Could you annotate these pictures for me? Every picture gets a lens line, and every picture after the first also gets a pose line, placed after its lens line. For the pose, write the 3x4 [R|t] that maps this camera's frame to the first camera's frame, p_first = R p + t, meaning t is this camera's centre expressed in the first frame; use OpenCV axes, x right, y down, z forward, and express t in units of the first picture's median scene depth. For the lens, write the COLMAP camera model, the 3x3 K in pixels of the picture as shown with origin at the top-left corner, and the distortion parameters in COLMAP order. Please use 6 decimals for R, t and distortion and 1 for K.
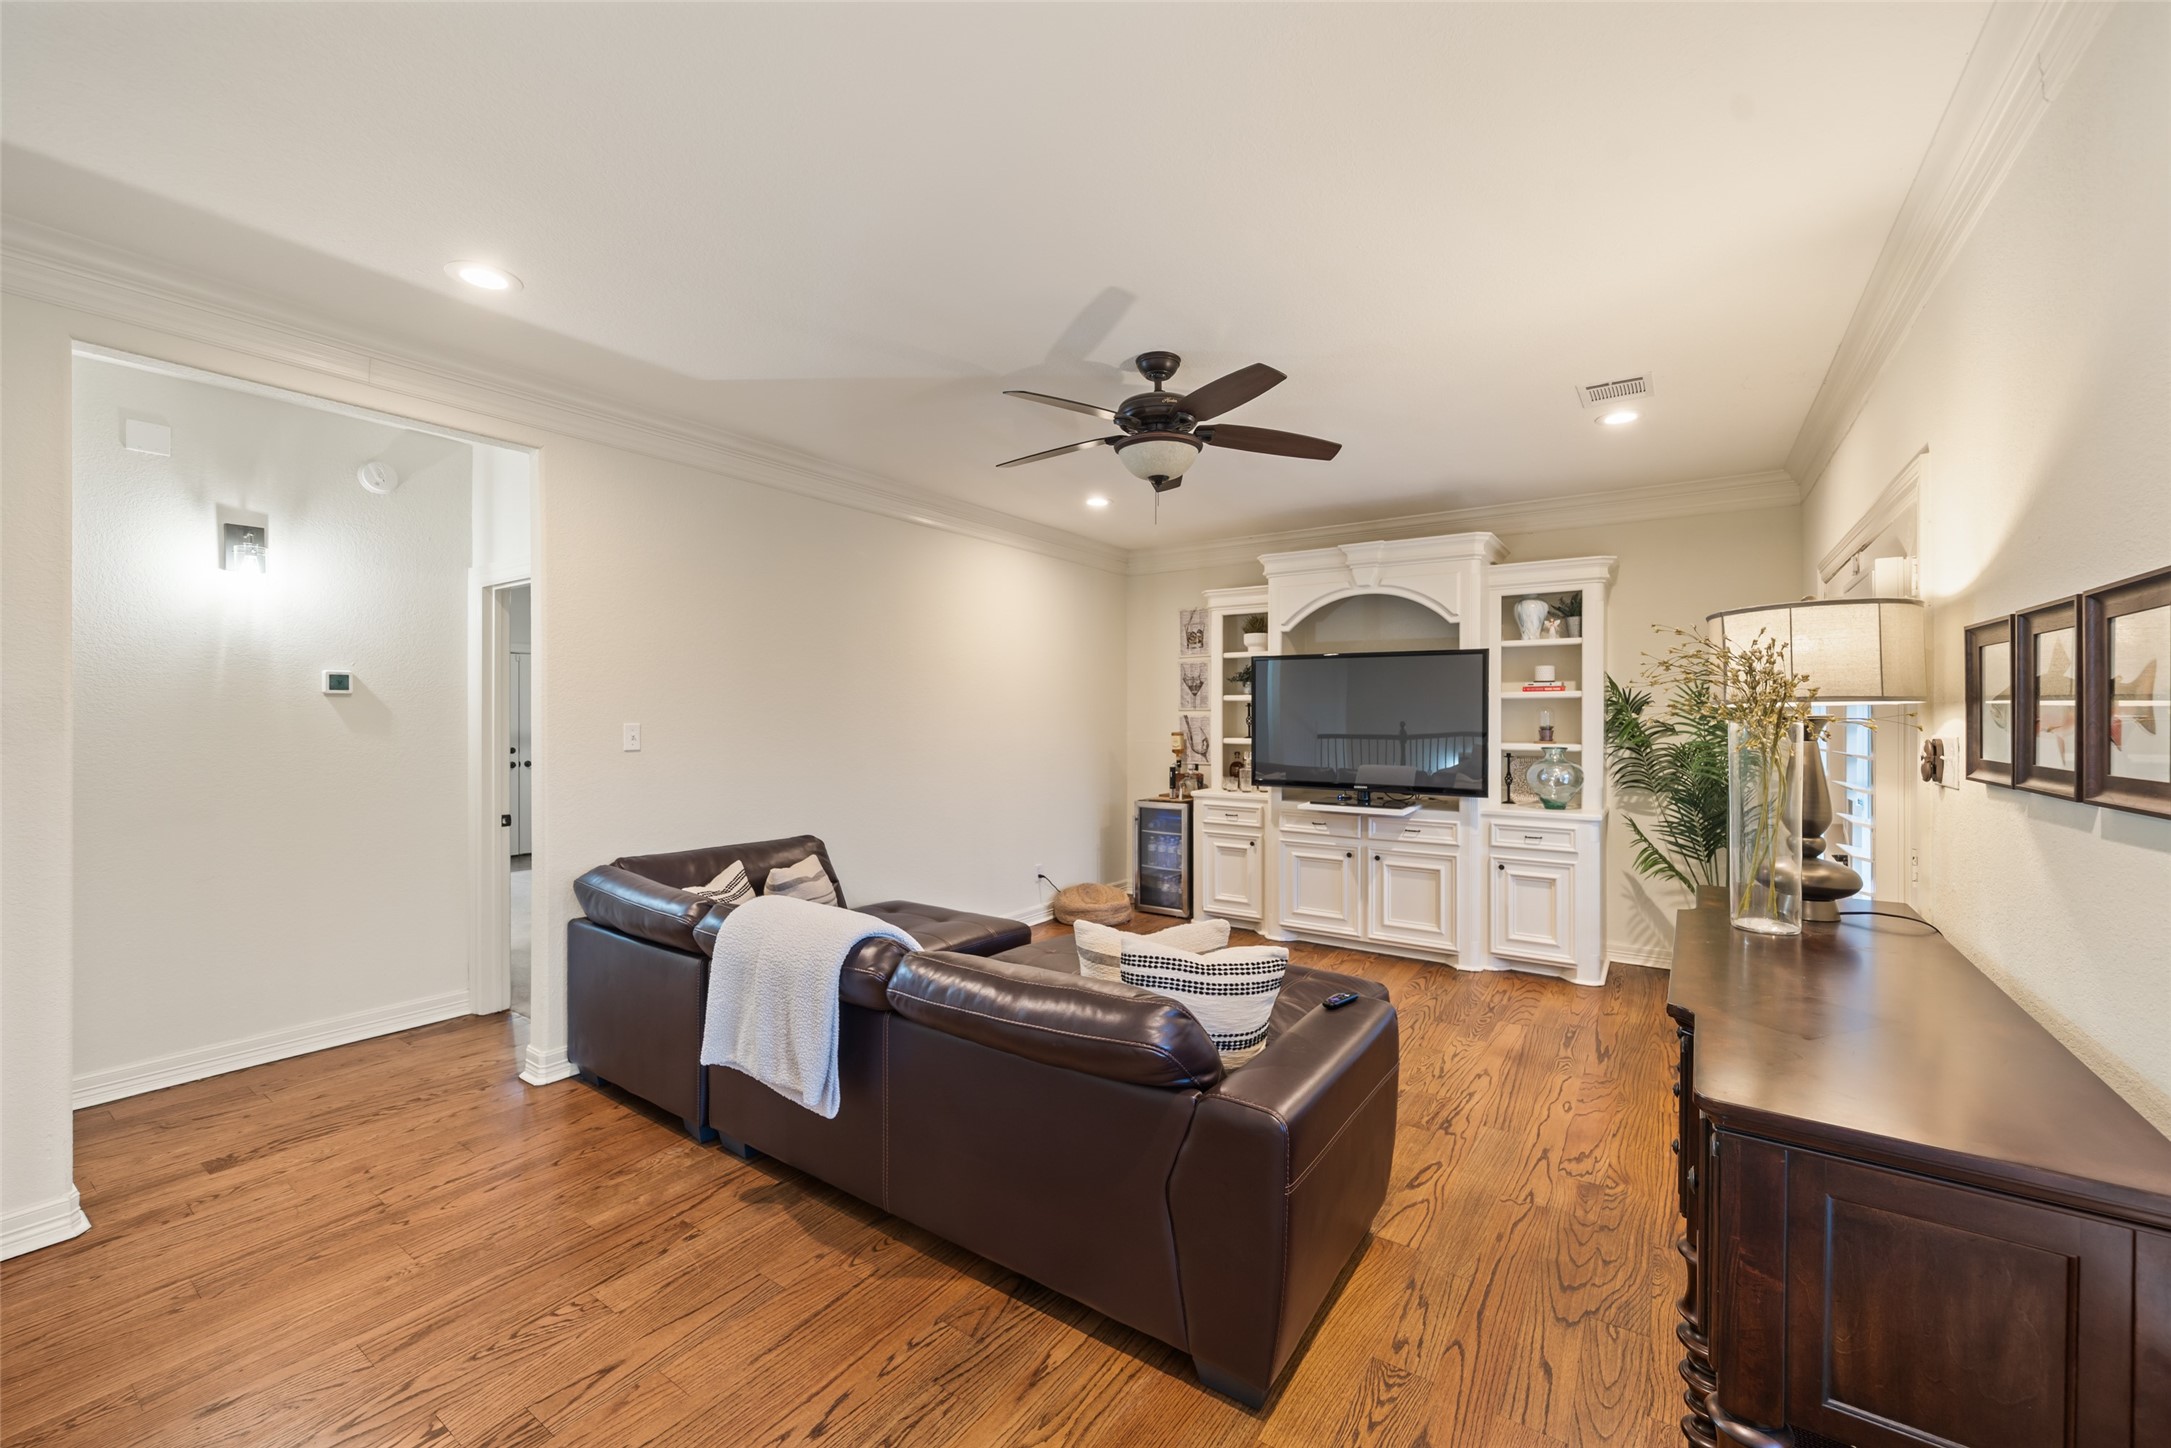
lens RADIAL K [[853.1, 0, 1082.3], [0, 853.1, 715.7], [0, 0, 1]] dist [-0.000528, 0.000219]
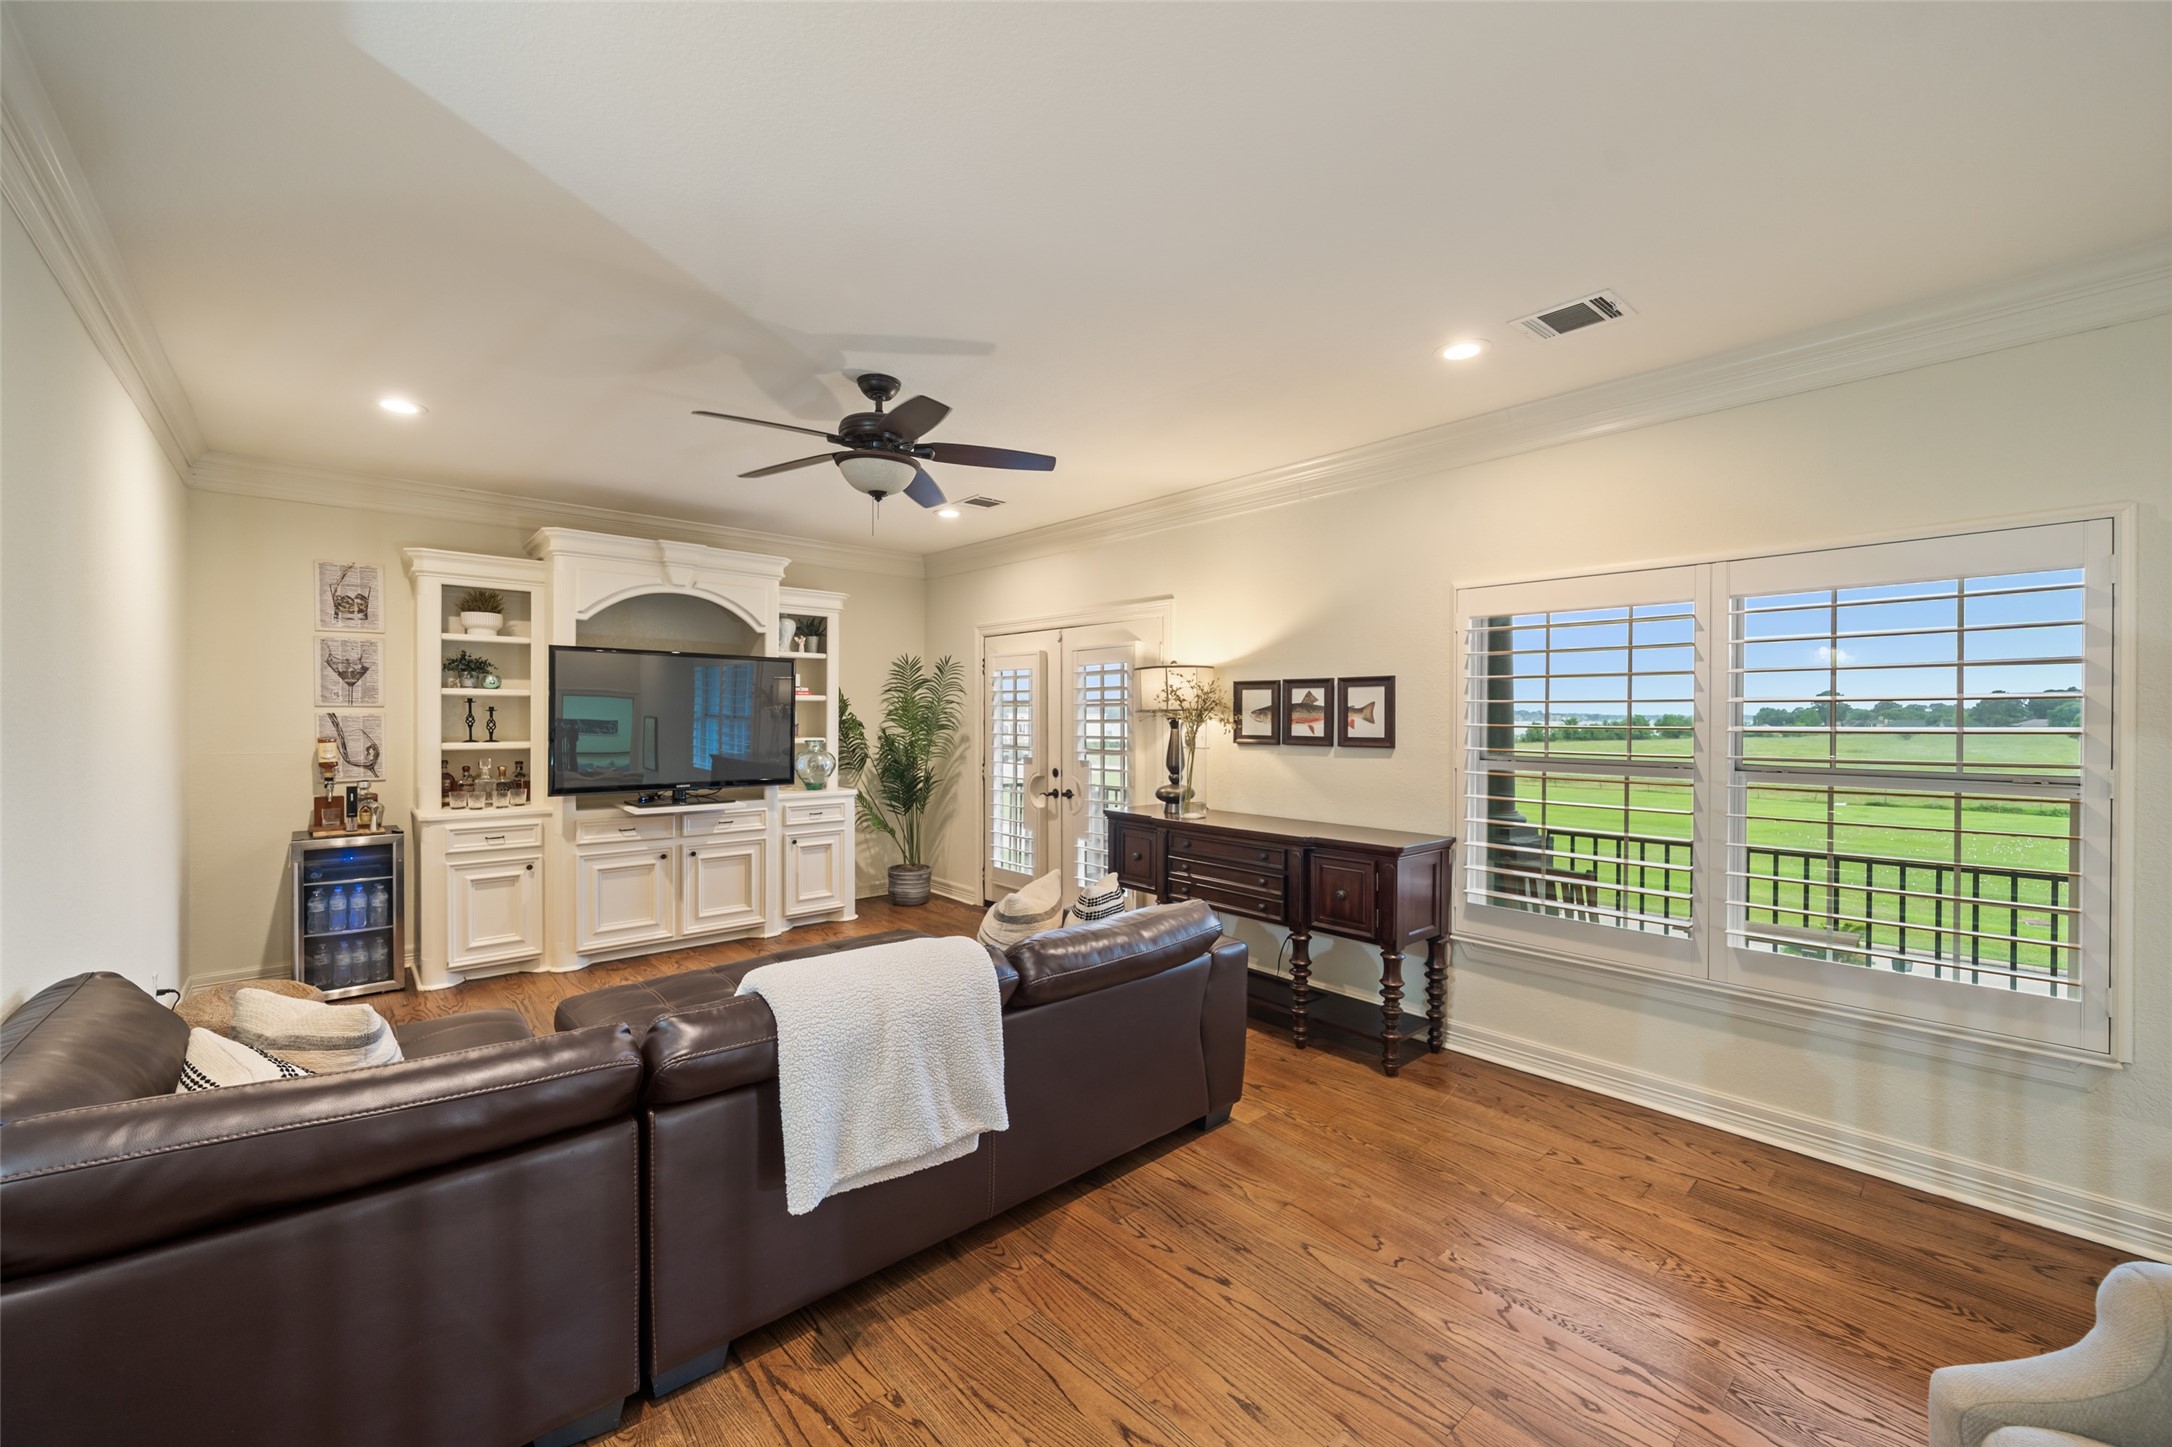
lens RADIAL K [[853.5, 0, 1079.2], [0, 853.5, 725.4], [0, 0, 1]] dist [-0.000528, 0.000219]
pose [[0.239693, -0.012298, 0.970771, -0.535103], [-0.004029, 0.999899, 0.013662, -0.003290], [-0.970840, -0.007186, 0.239619, 0.306012]]
